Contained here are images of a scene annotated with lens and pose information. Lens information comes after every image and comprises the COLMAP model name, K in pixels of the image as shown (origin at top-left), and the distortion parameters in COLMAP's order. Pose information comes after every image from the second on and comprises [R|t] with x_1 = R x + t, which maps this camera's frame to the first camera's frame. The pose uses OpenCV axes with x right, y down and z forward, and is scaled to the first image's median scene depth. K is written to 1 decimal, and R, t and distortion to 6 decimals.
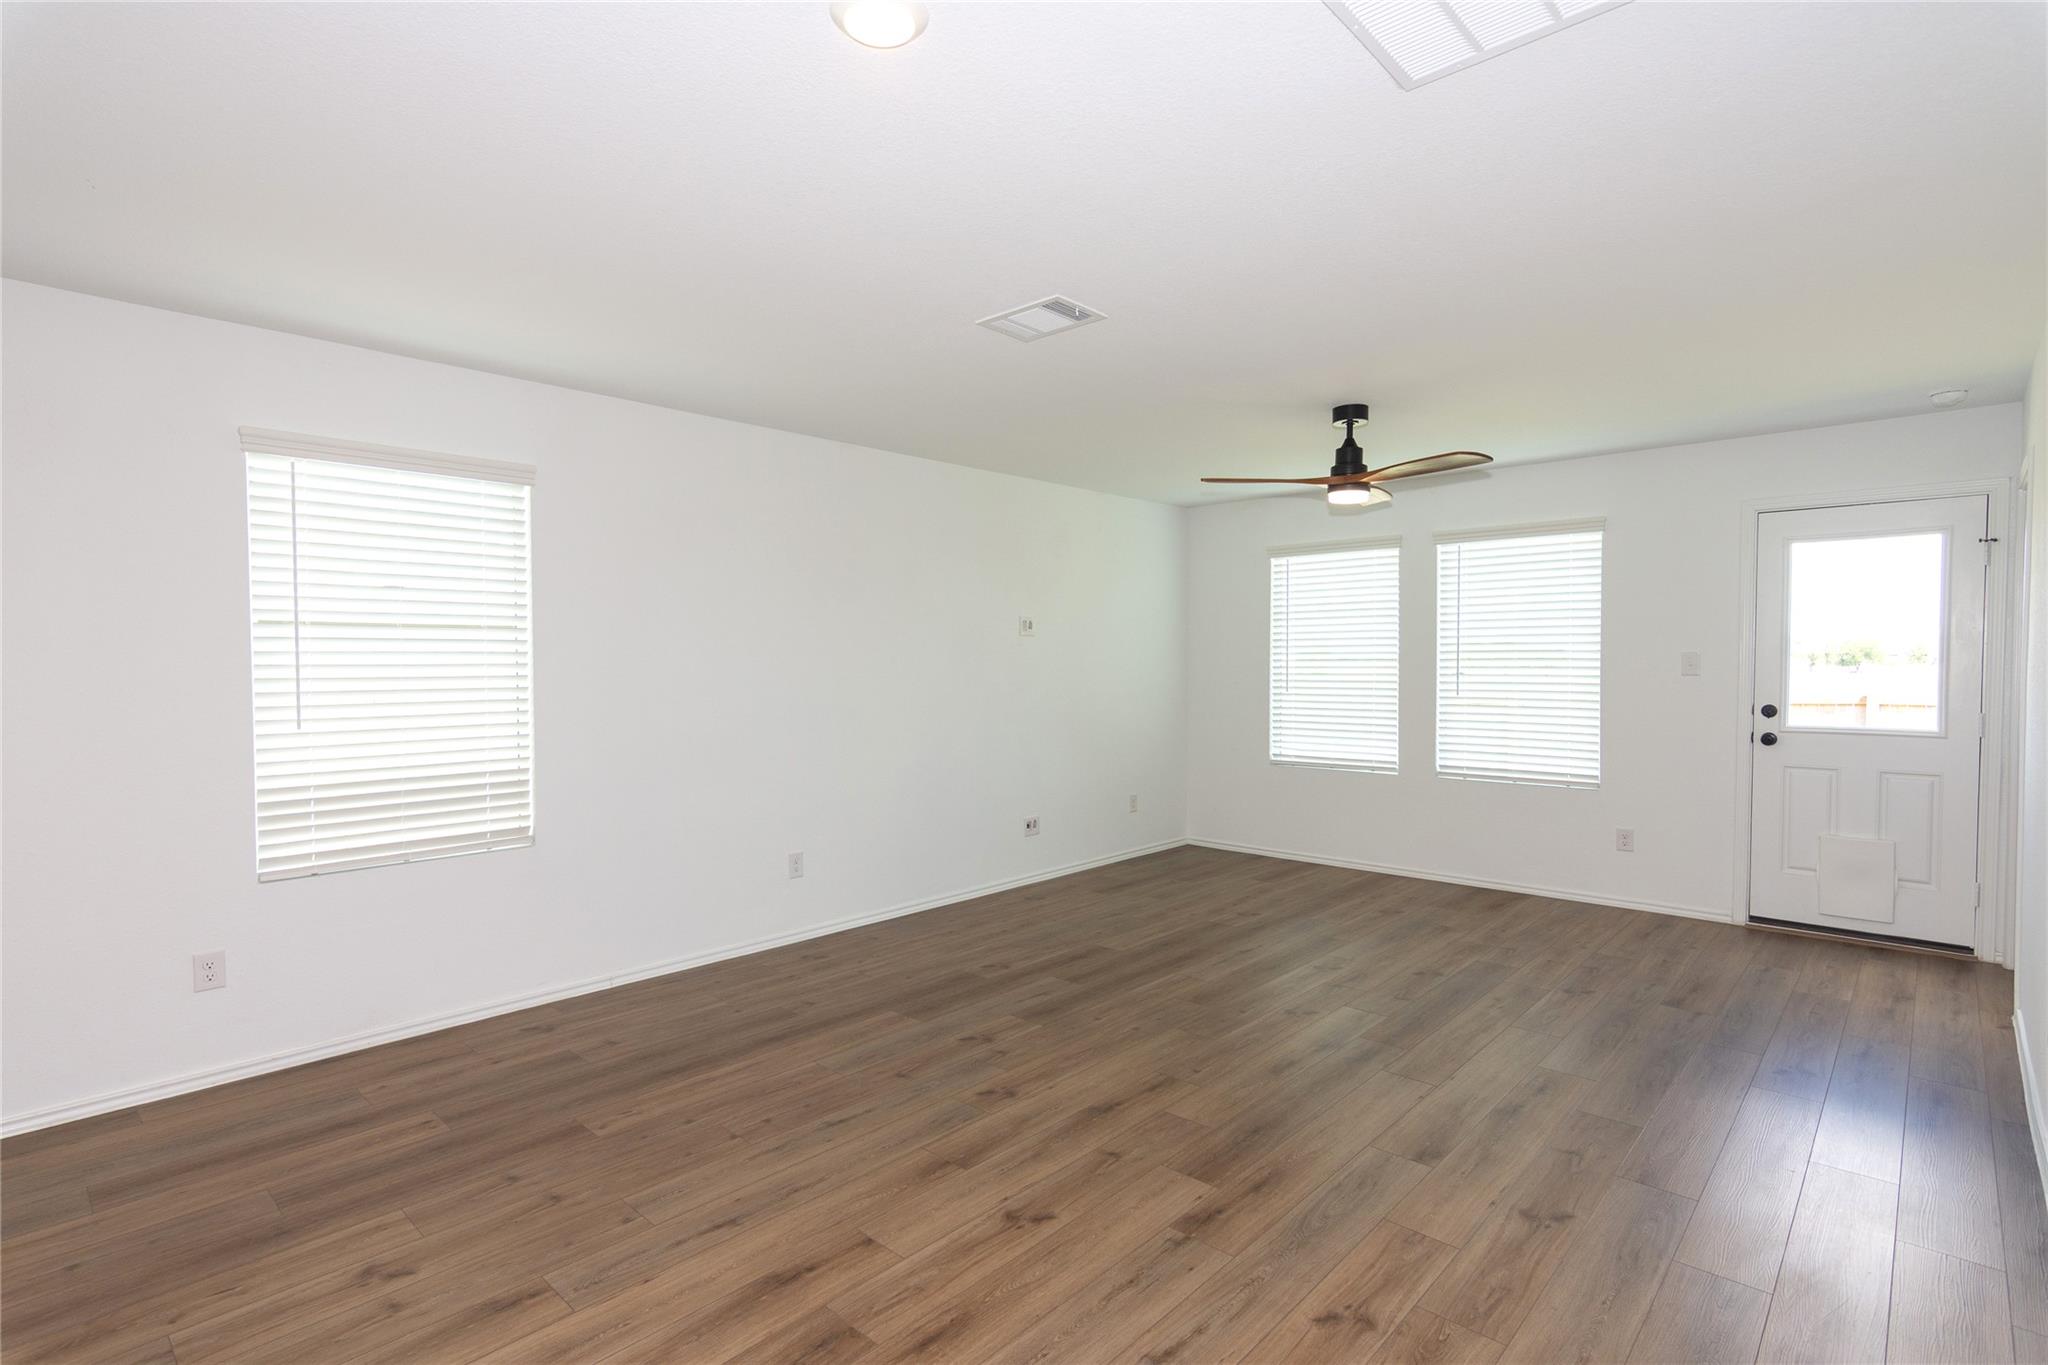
lens RADIAL K [[987.1, 0, 1019.4], [0, 987.1, 690.7], [0, 0, 1]] dist [-0.002774, 0.003690]
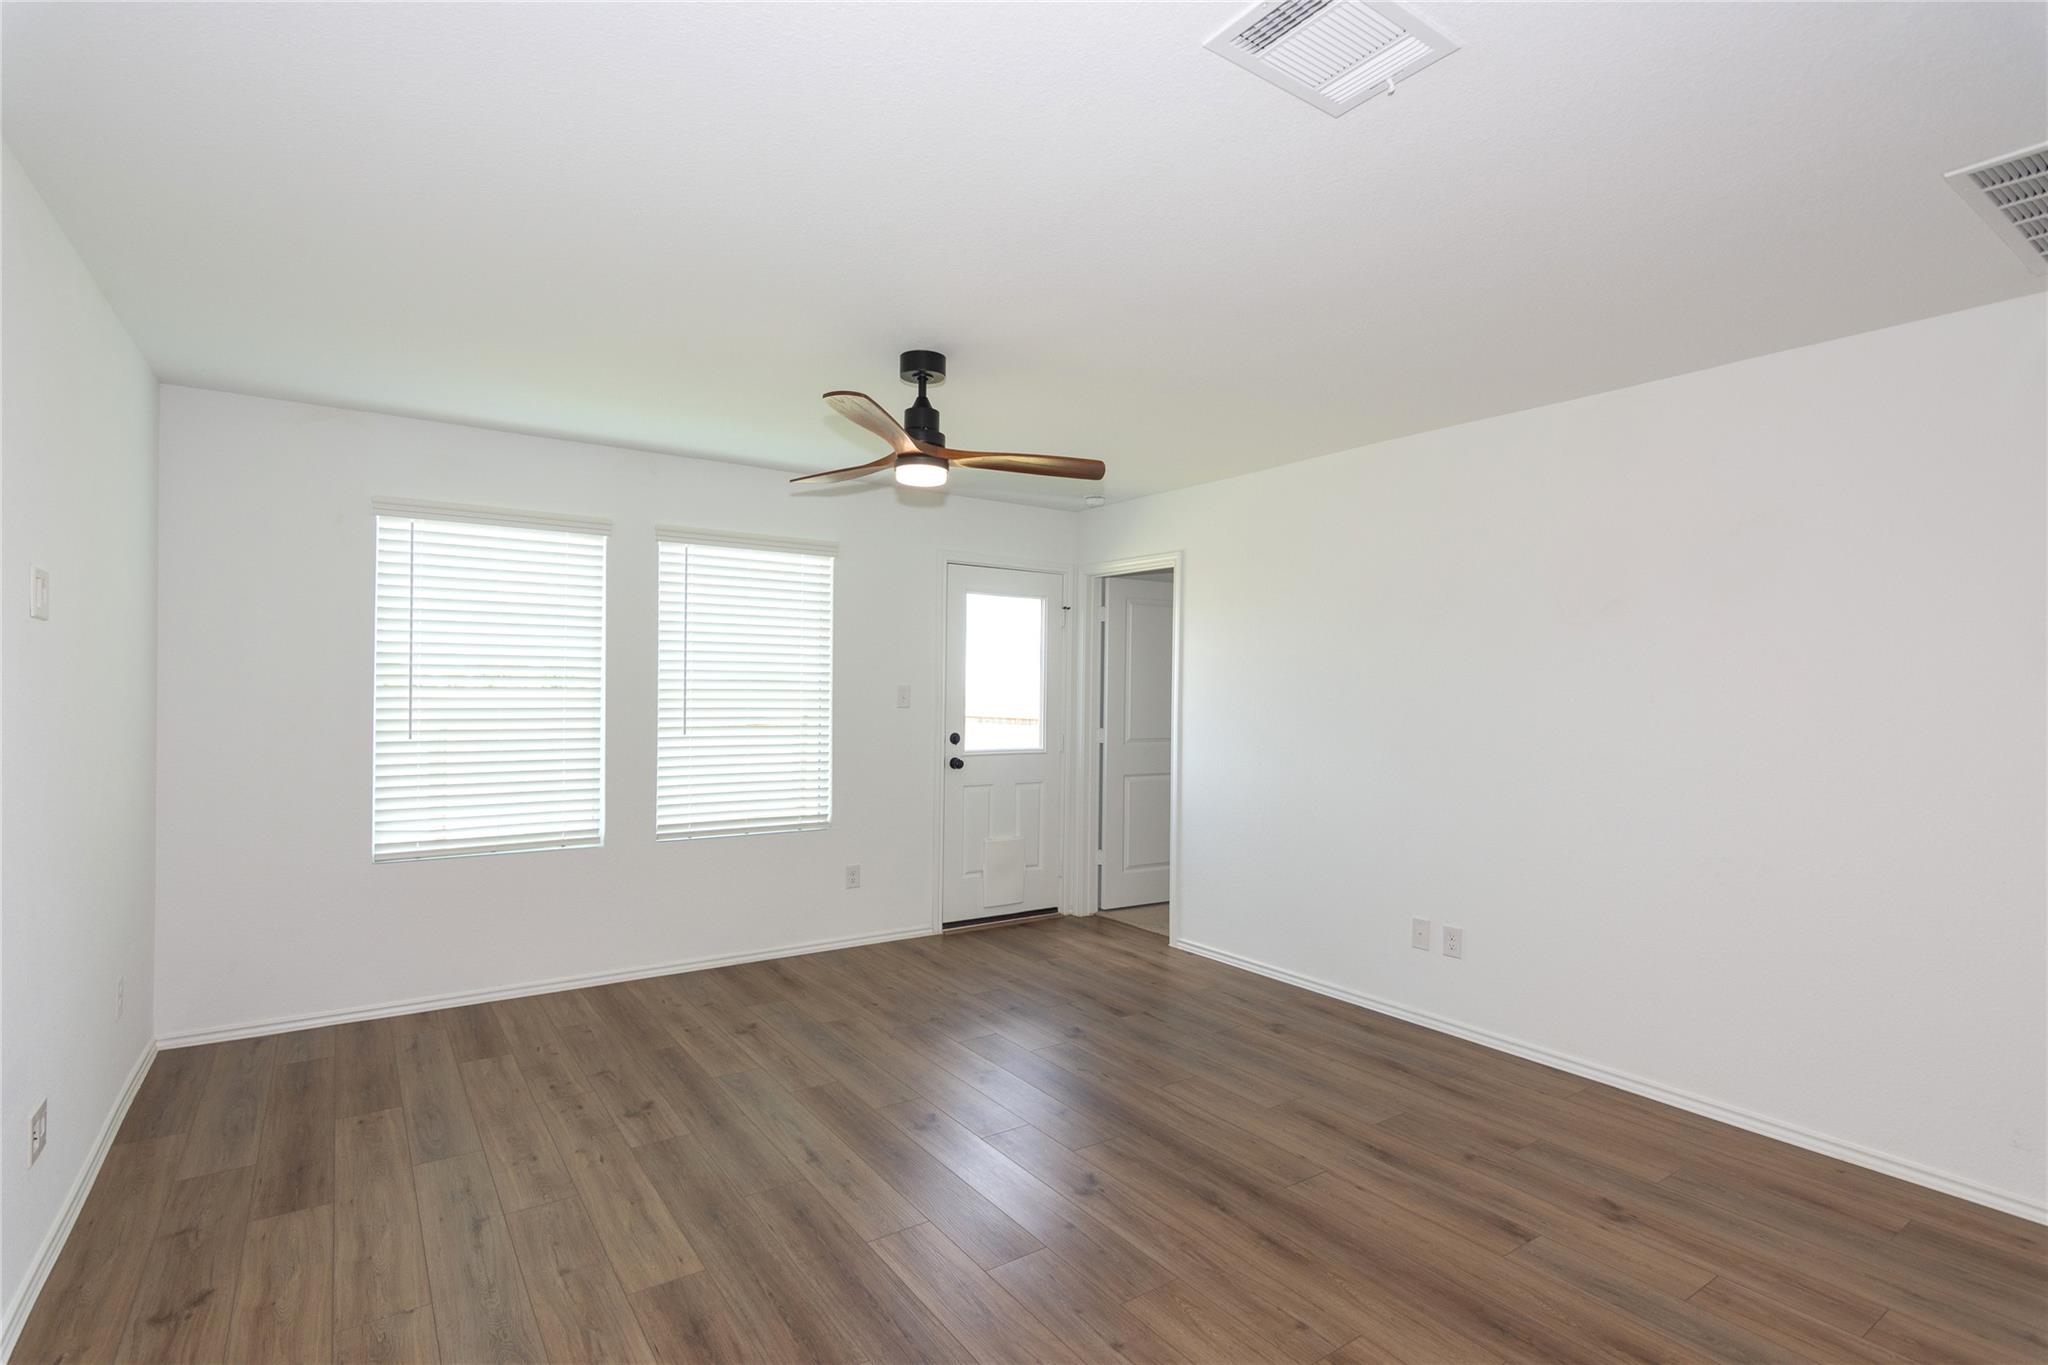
lens RADIAL K [[987.1, 0, 1019.4], [0, 987.1, 690.7], [0, 0, 1]] dist [-0.002774, 0.003690]
pose [[0.213876, 0.004281, 0.976851, -0.383592], [0.017228, 0.999818, -0.008154, -0.027360], [-0.976709, 0.018573, 0.213764, 0.785819]]
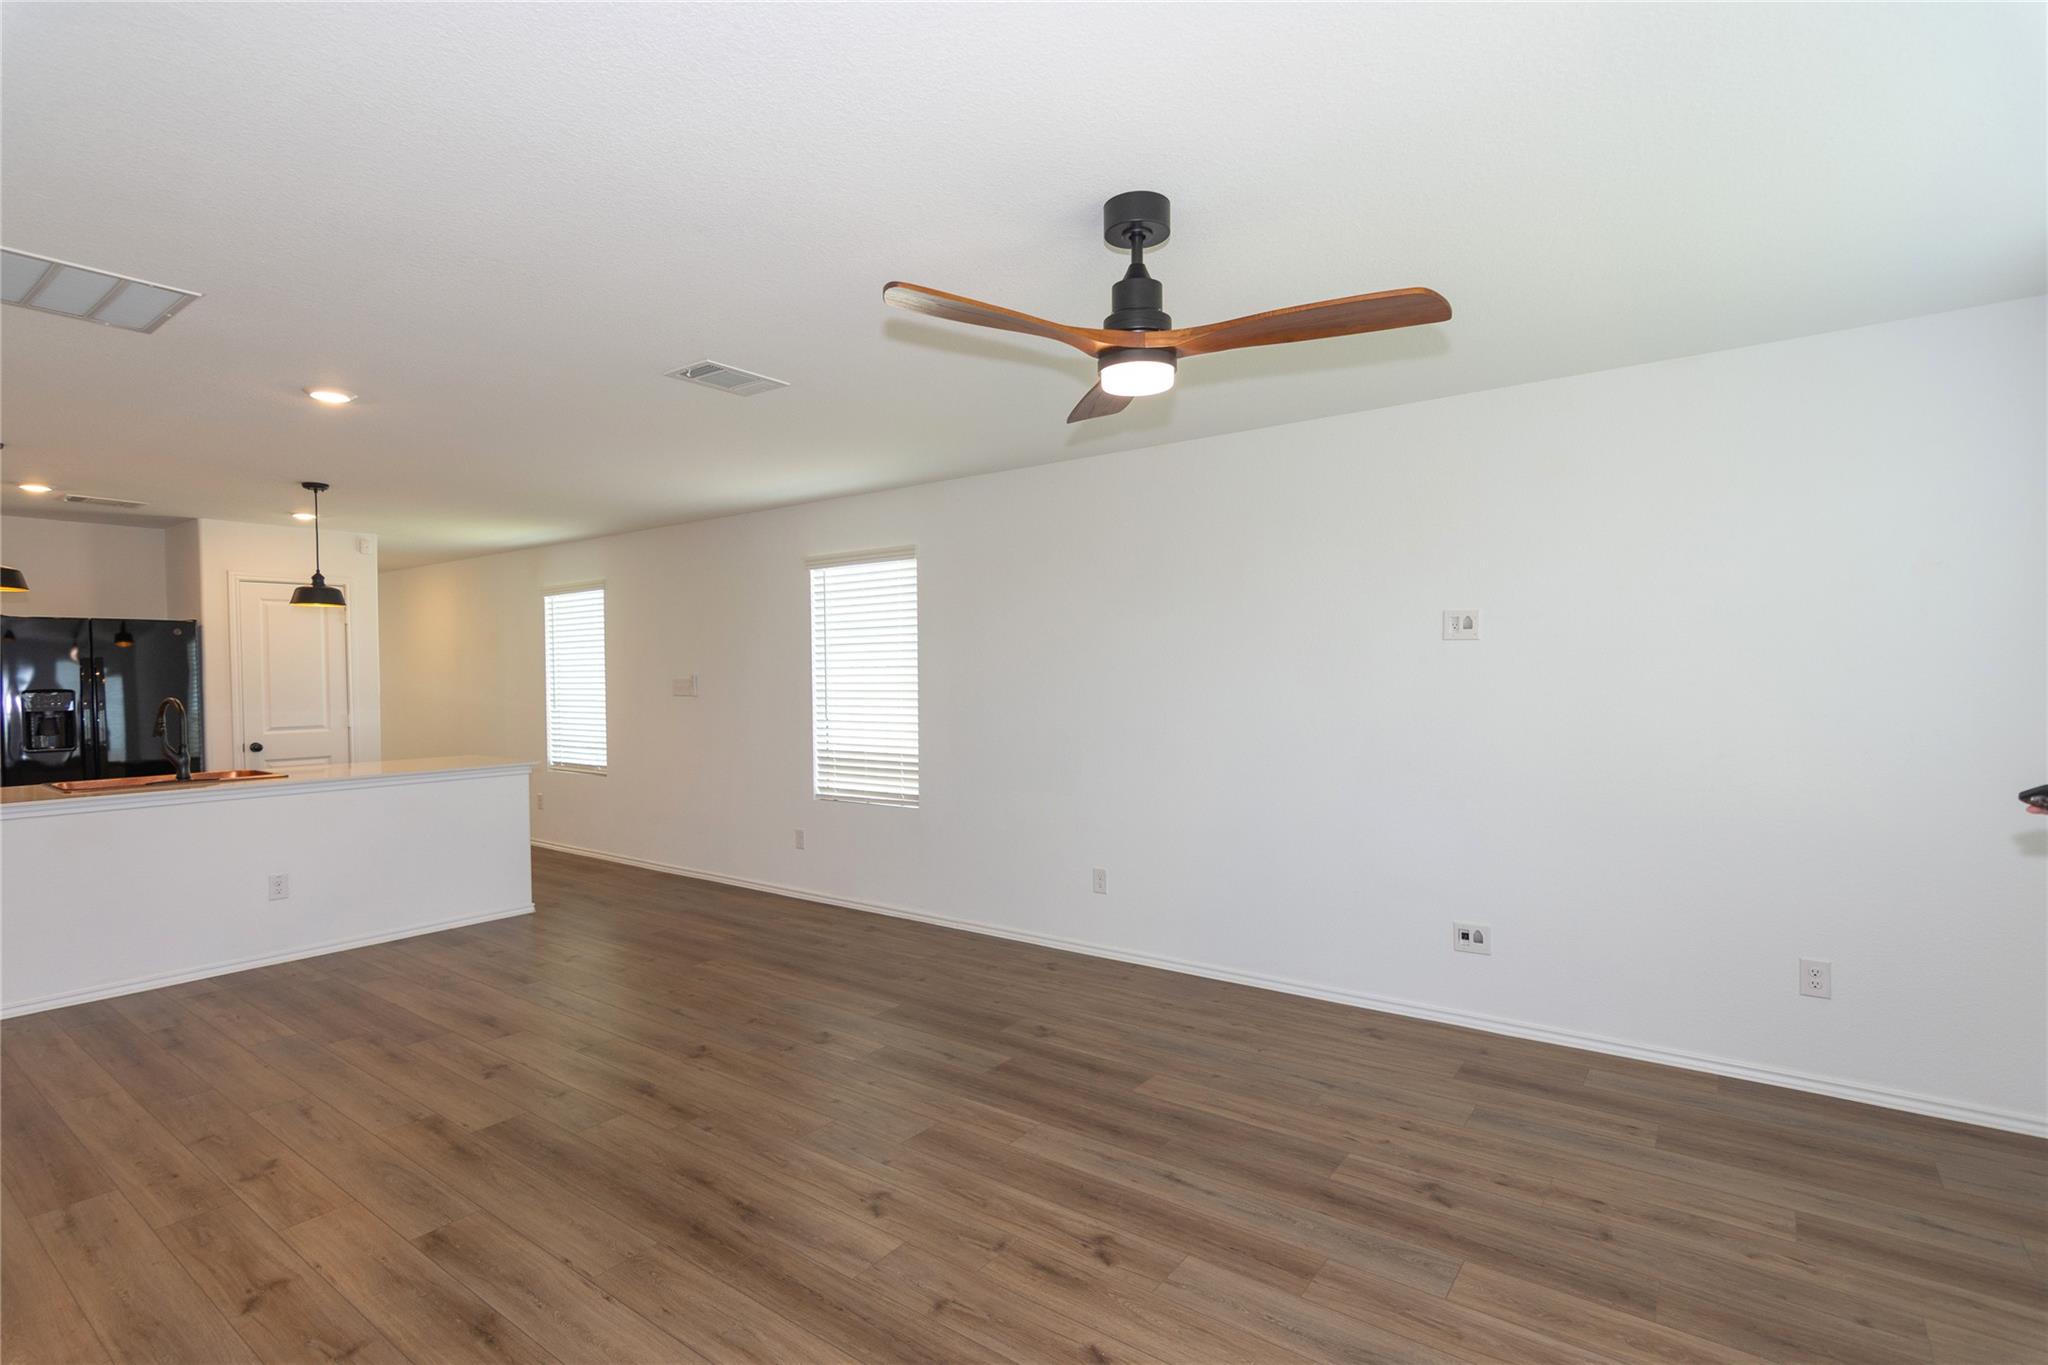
lens RADIAL K [[987.1, 0, 1019.4], [0, 987.1, 690.7], [0, 0, 1]] dist [-0.002774, 0.003690]
pose [[0.108488, 0.022473, -0.993844, 0.861805], [-0.018682, 0.999614, 0.020564, -0.042890], [0.993922, 0.016336, 0.108866, 0.900444]]
